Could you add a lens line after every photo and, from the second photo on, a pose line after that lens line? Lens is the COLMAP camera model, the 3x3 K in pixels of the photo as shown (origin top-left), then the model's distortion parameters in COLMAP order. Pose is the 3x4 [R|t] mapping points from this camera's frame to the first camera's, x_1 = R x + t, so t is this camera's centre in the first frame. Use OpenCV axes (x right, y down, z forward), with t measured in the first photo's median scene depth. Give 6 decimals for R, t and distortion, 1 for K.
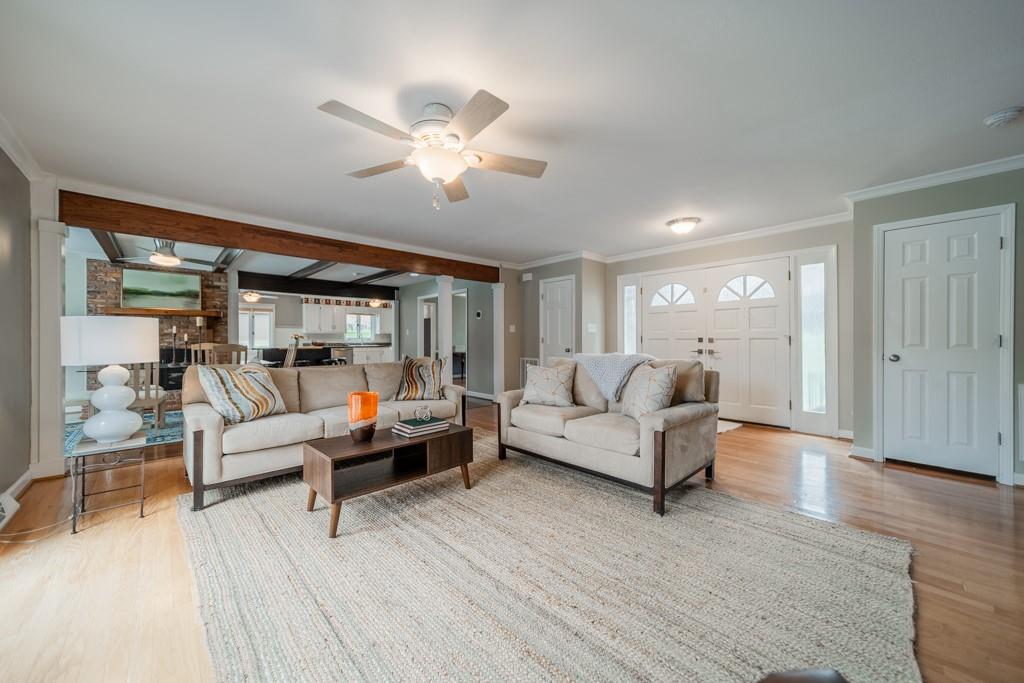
lens RADIAL K [[365.5, 0, 518.0], [0, 365.5, 339.0], [0, 0, 1]] dist [0.008315, -0.000183]
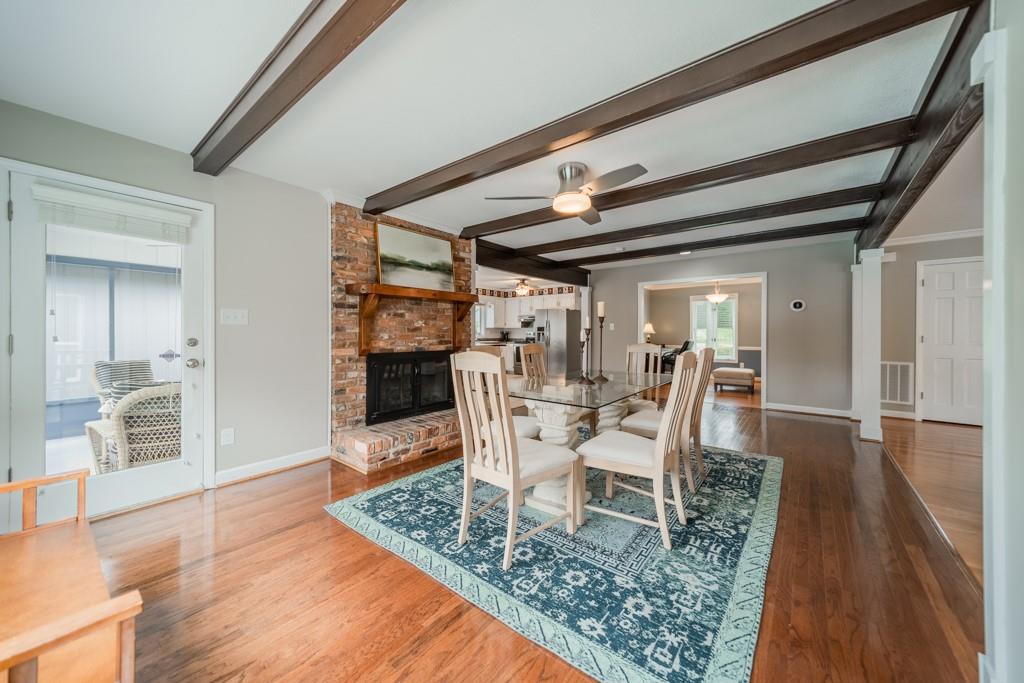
lens RADIAL K [[365.5, 0, 521.8], [0, 365.5, 321.5], [0, 0, 1]] dist [0.008315, -0.000183]
pose [[0.989672, 0.007008, 0.143180, -0.883350], [-0.002818, 0.999562, -0.029443, -0.008030], [-0.143324, 0.028736, 0.989259, 0.348544]]
